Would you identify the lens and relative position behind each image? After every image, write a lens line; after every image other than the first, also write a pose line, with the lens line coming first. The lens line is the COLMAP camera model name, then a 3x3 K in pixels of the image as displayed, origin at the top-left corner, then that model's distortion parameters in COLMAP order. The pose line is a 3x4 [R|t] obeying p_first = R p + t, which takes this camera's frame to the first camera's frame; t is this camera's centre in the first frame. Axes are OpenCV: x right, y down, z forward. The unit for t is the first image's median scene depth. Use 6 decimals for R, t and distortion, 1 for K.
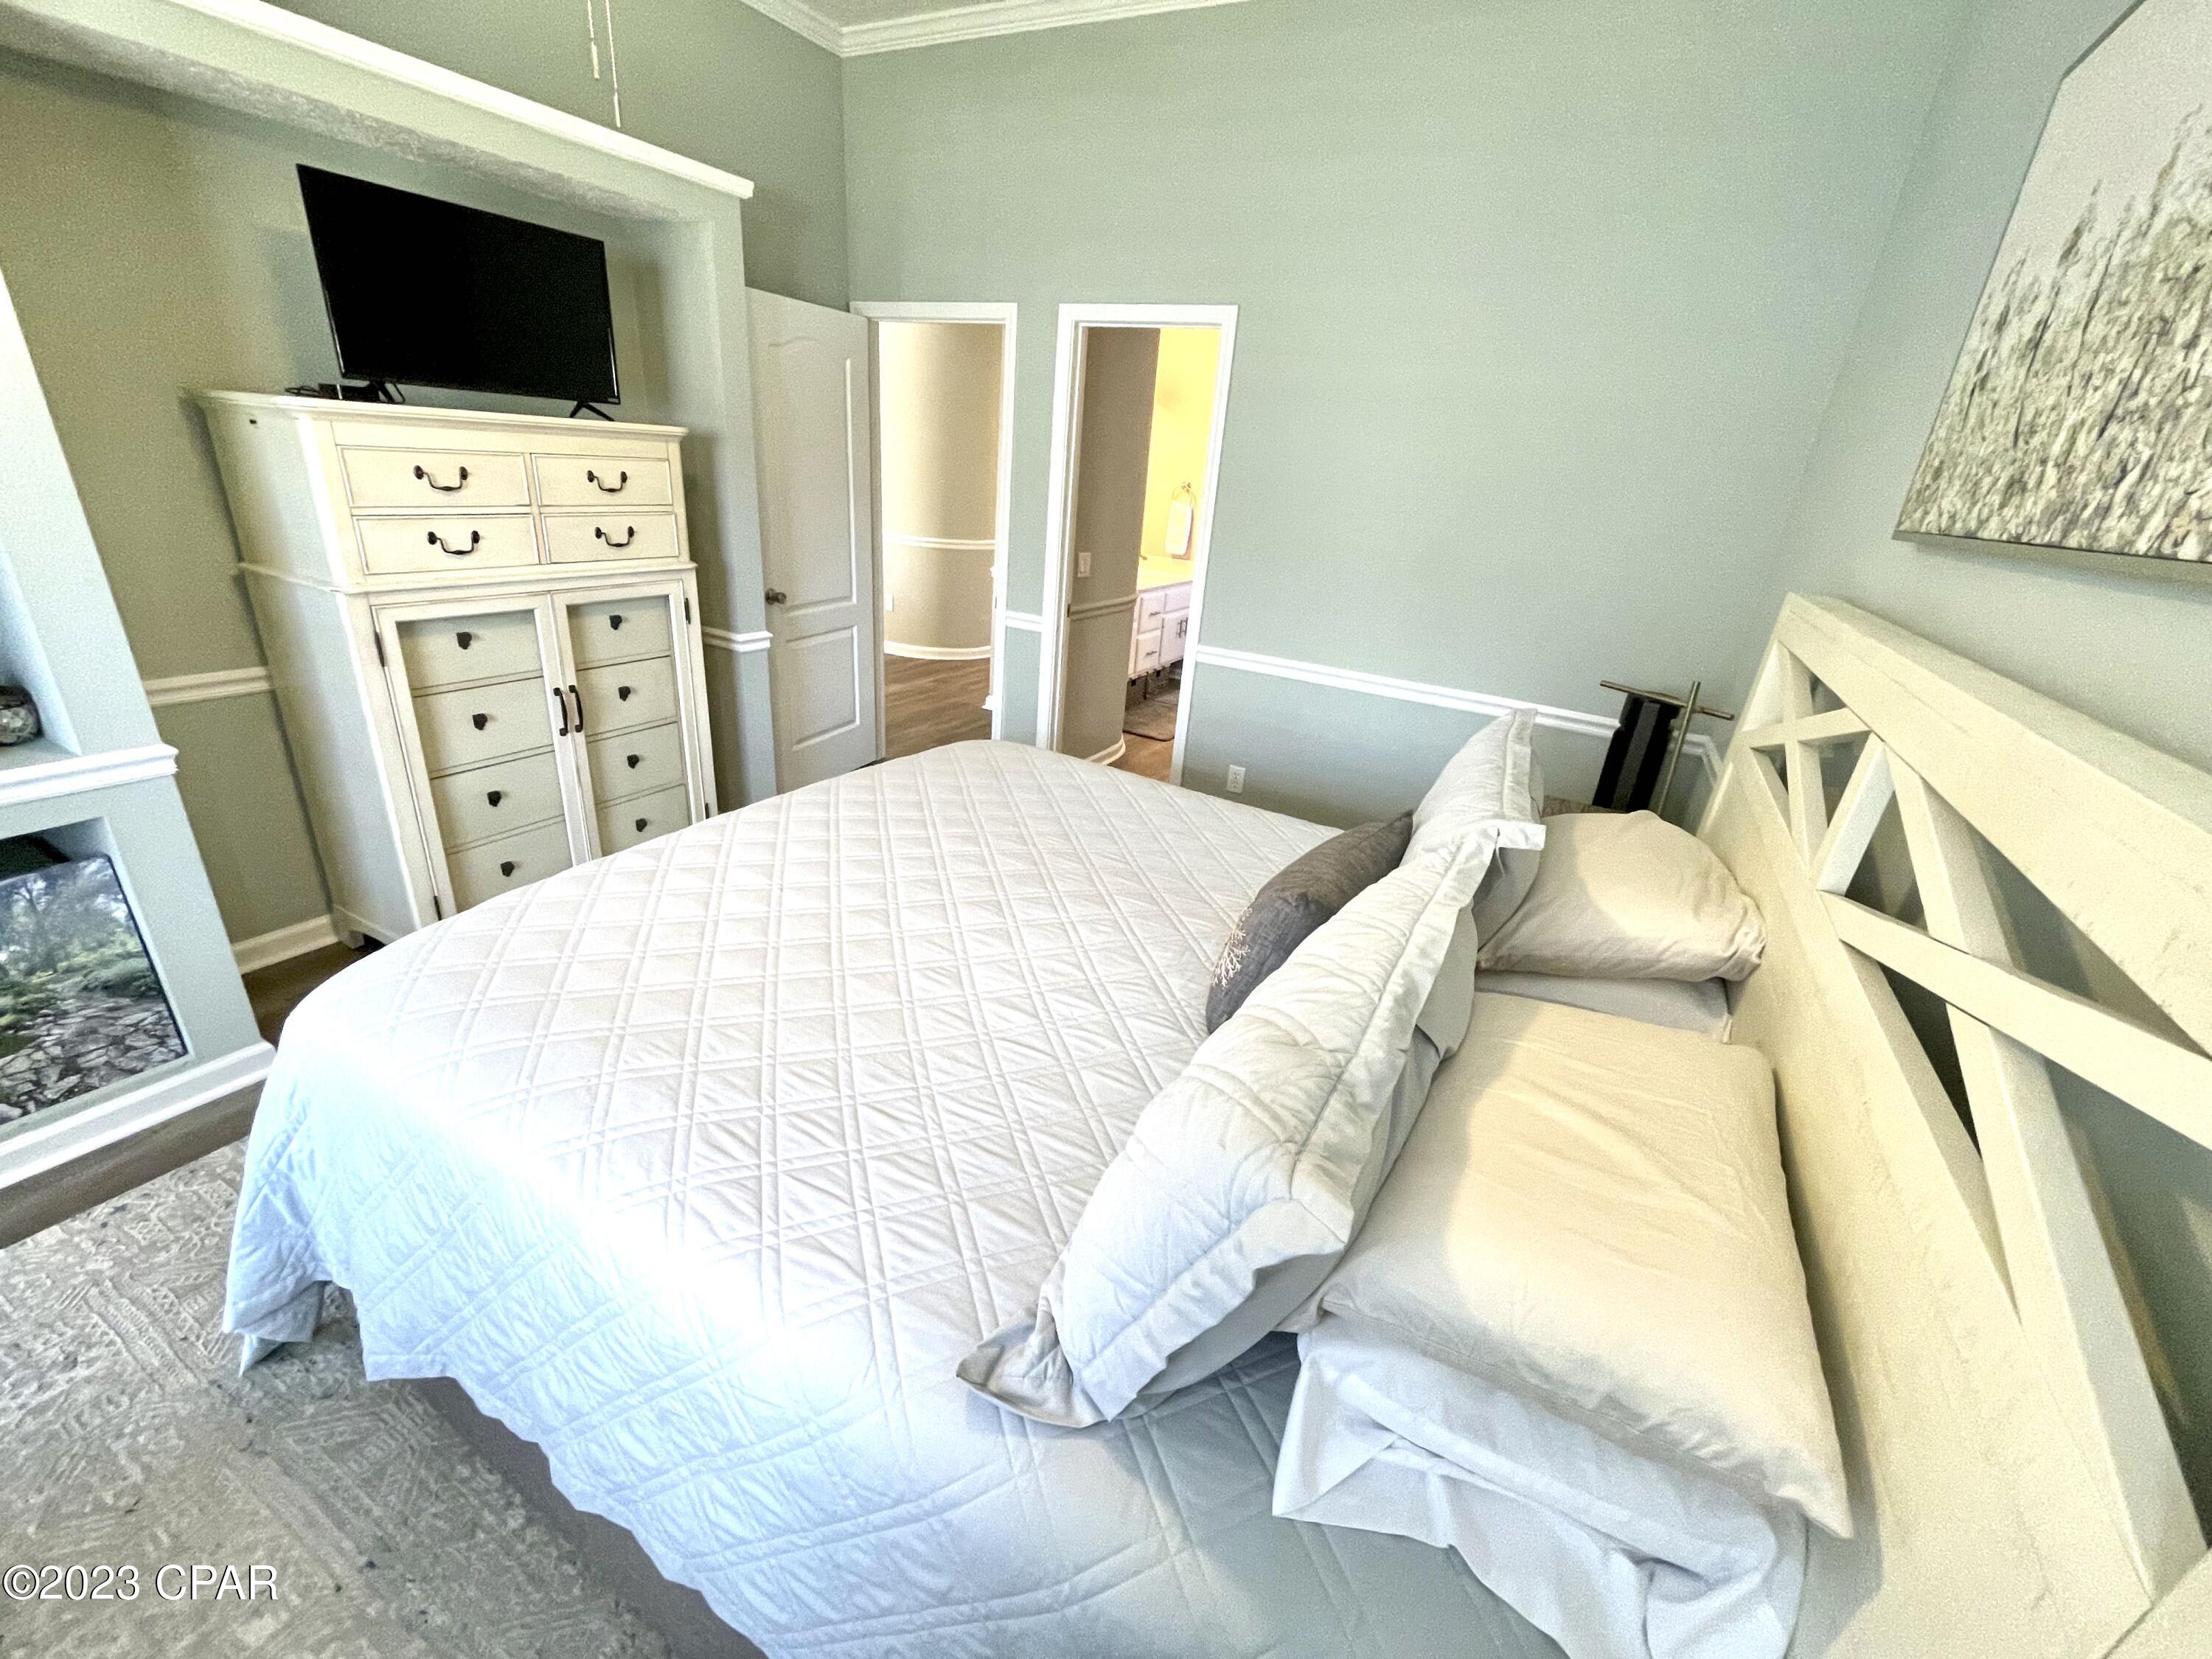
lens RADIAL K [[900.0, 0, 1108.1], [0, 900.0, 825.3], [0, 0, 1]] dist [-0.003215, 0.000353]
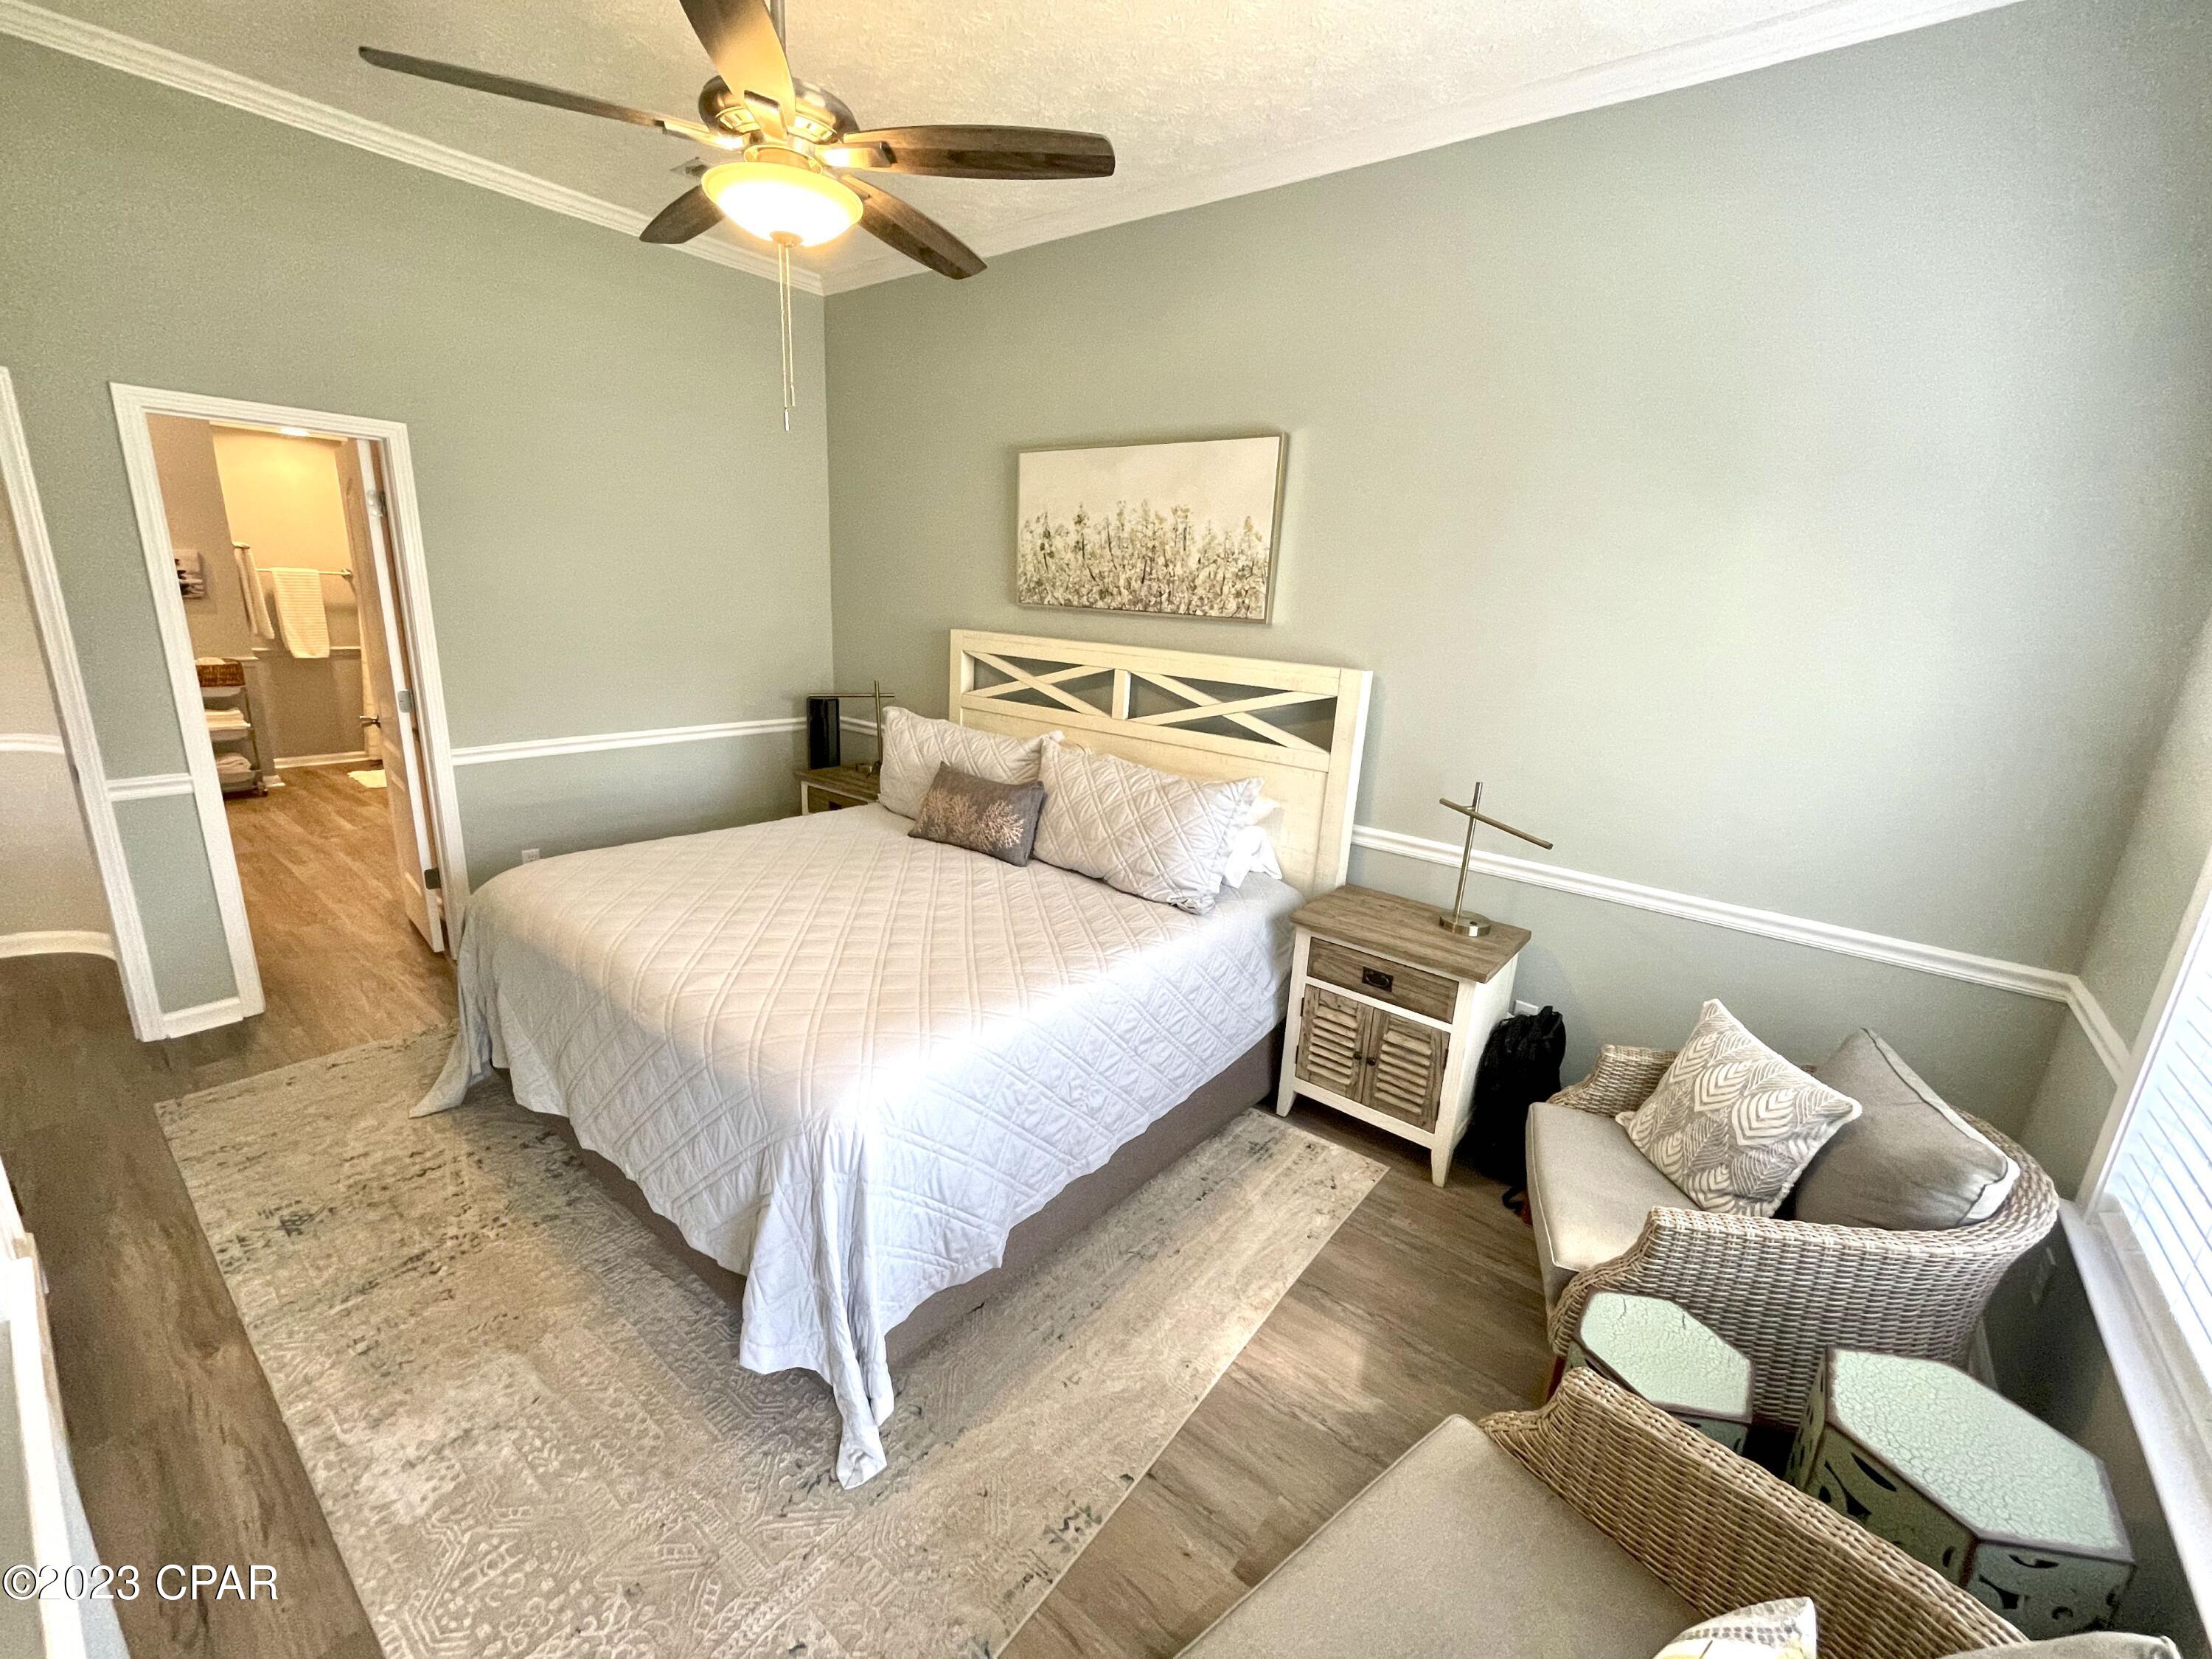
lens RADIAL K [[899.4, 0, 1107.3], [0, 899.4, 826.3], [0, 0, 1]] dist [-0.001771, -0.000275]
pose [[0.181162, -0.319792, 0.930007, -1.419035], [0.341281, 0.907331, 0.245514, -0.241227], [-0.922338, 0.272916, 0.273513, 0.181596]]
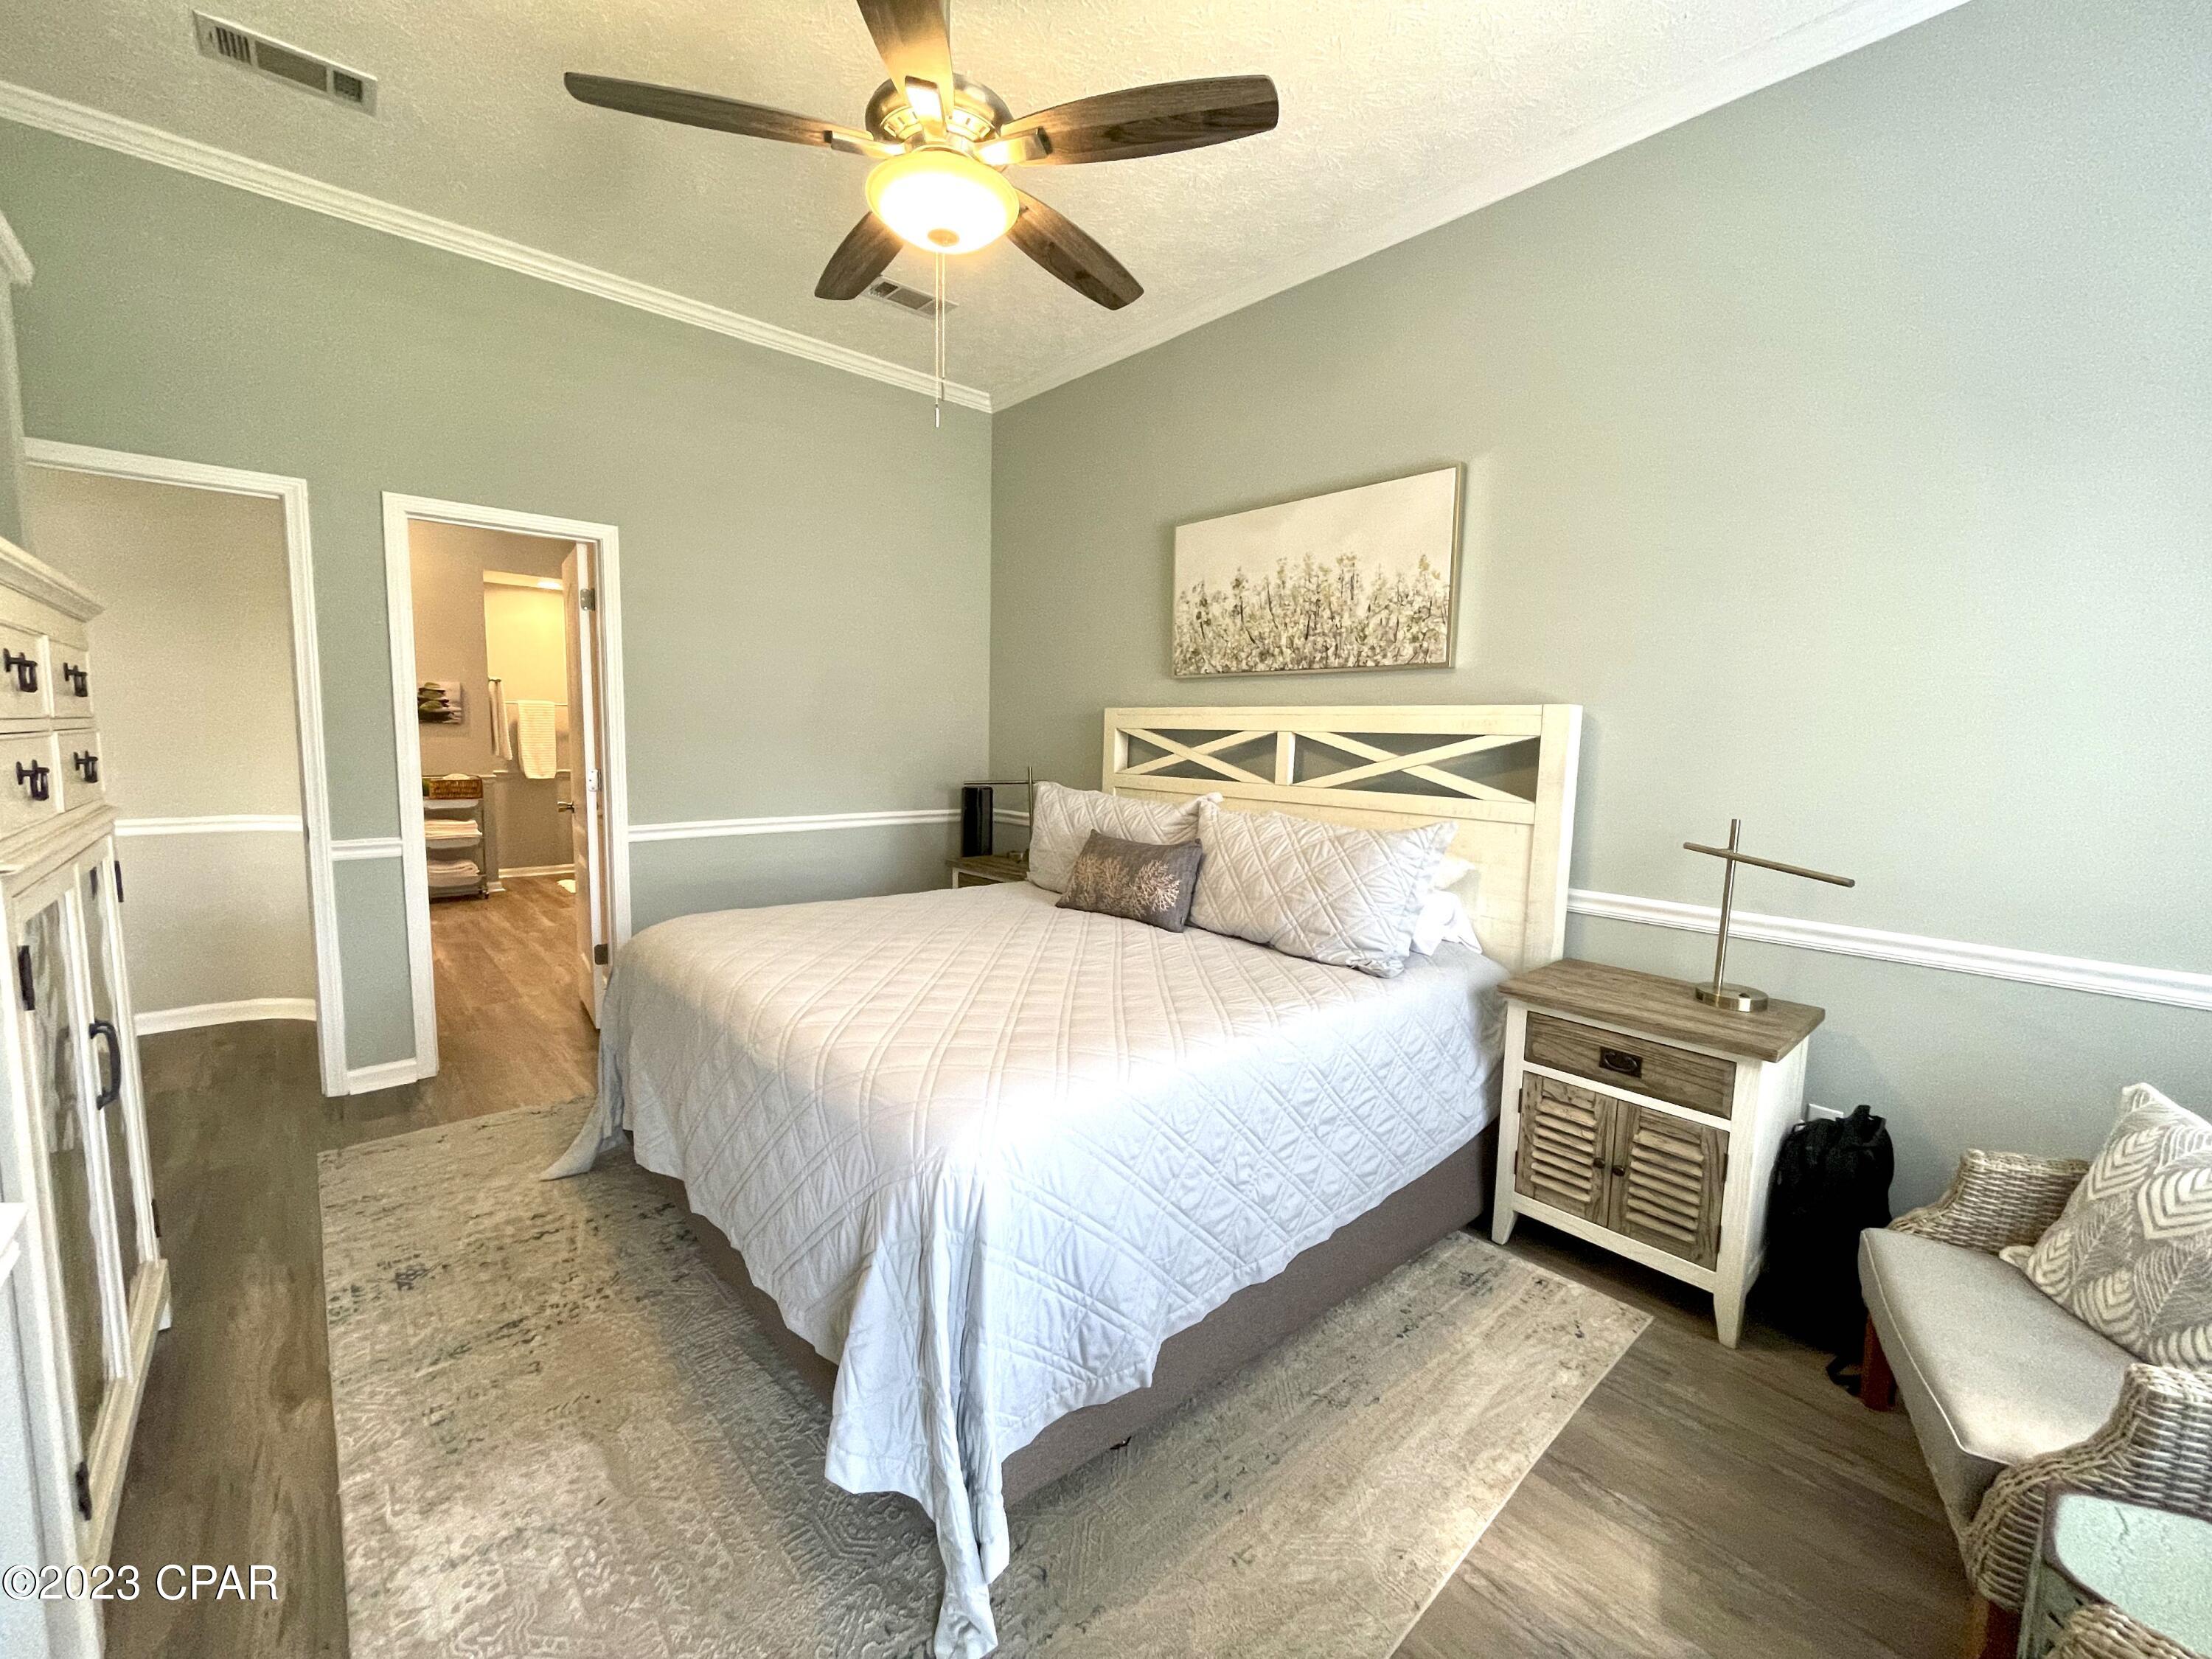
lens RADIAL K [[900.0, 0, 1108.1], [0, 900.0, 825.3], [0, 0, 1]] dist [-0.003215, 0.000353]
pose [[0.339904, -0.170210, 0.924929, -1.317285], [0.365018, 0.930263, 0.037050, -0.080863], [-0.866734, 0.325022, 0.378330, 0.279115]]
